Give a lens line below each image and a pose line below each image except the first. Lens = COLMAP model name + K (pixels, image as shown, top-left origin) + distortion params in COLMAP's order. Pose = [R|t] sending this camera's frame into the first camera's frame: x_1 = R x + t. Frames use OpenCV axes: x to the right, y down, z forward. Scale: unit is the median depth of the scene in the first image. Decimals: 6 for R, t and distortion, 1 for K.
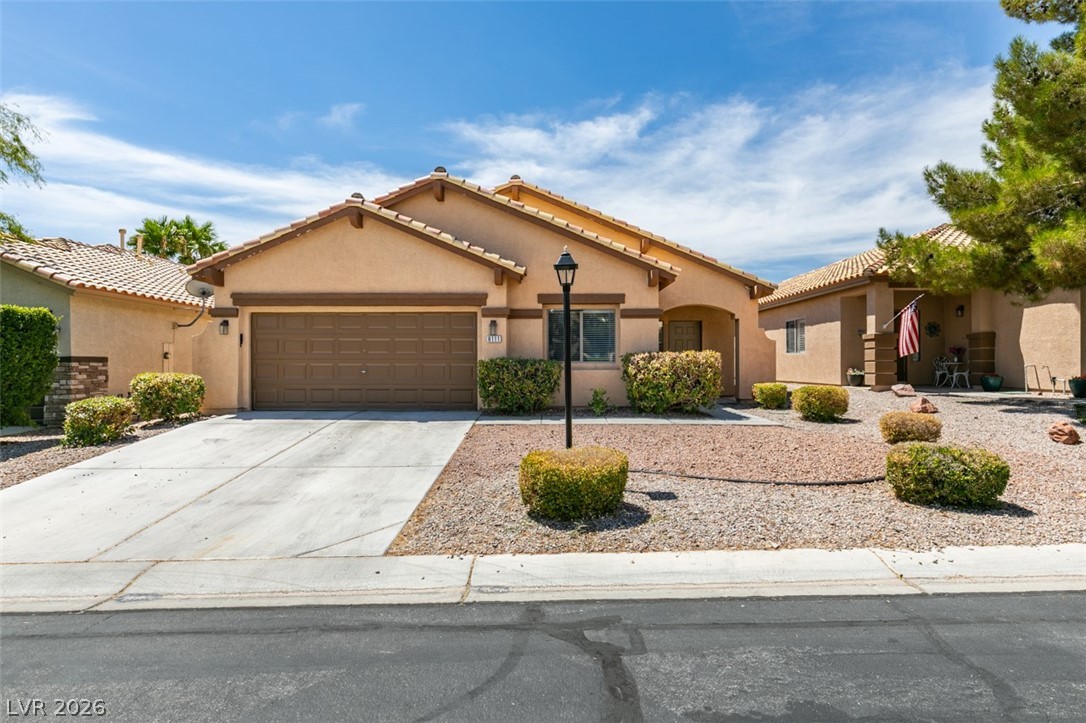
lens RADIAL K [[538.2, 0, 541.2], [0, 538.2, 379.1], [0, 0, 1]] dist [-0.002857, 0.002162]
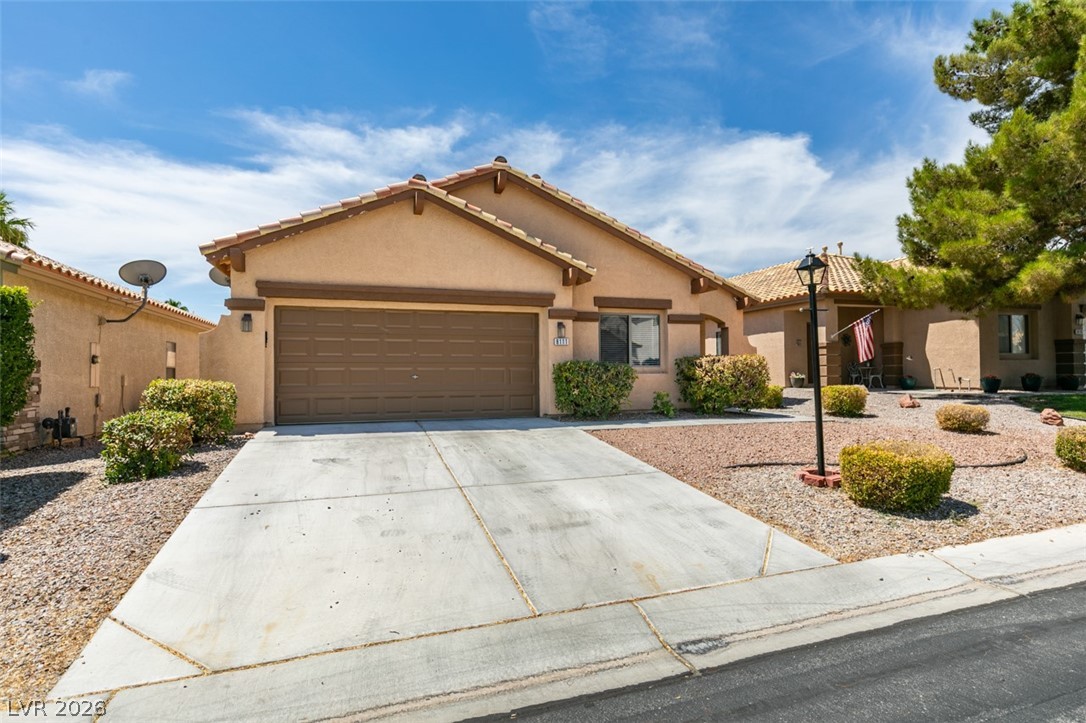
lens RADIAL K [[538.2, 0, 527.2], [0, 538.2, 377.3], [0, 0, 1]] dist [-0.002857, 0.002162]
pose [[0.951505, -0.007445, 0.307544, -0.436314], [0.014506, 0.999681, -0.020680, 0.007598], [-0.307292, 0.024138, 0.951309, 0.110080]]
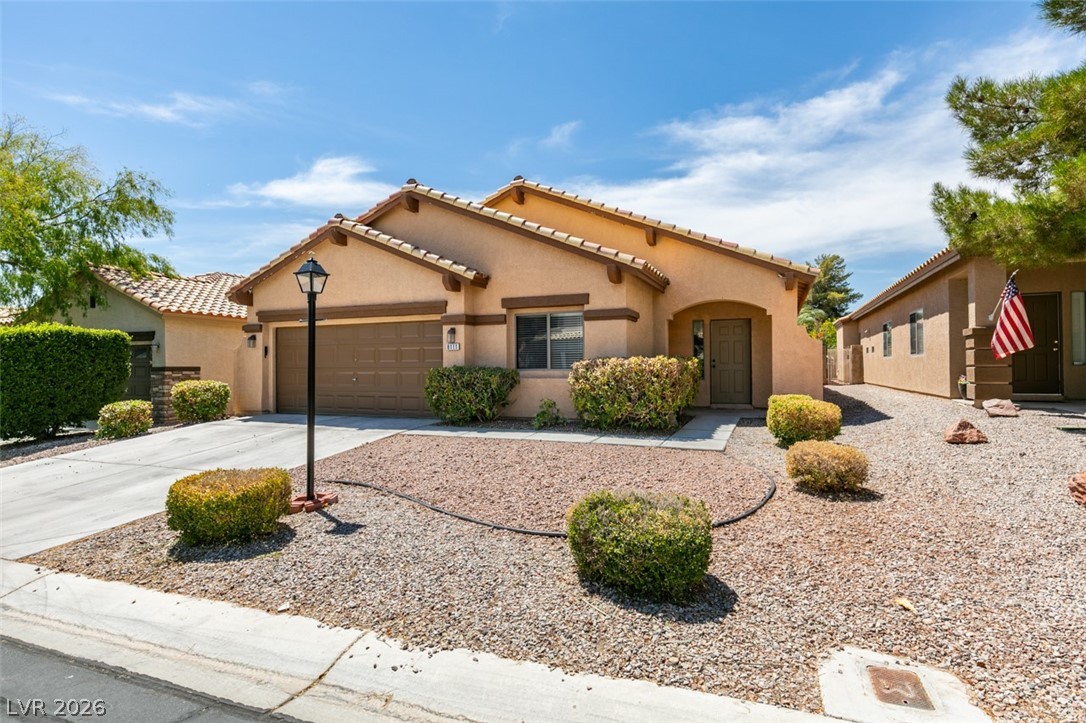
lens RADIAL K [[538.2, 0, 550.9], [0, 538.2, 376.1], [0, 0, 1]] dist [-0.002857, 0.002162]
pose [[0.932006, 0.000865, -0.362441, 0.429597], [-0.004697, 0.999942, -0.009692, -0.012556], [0.362411, 0.010735, 0.931956, 0.152310]]
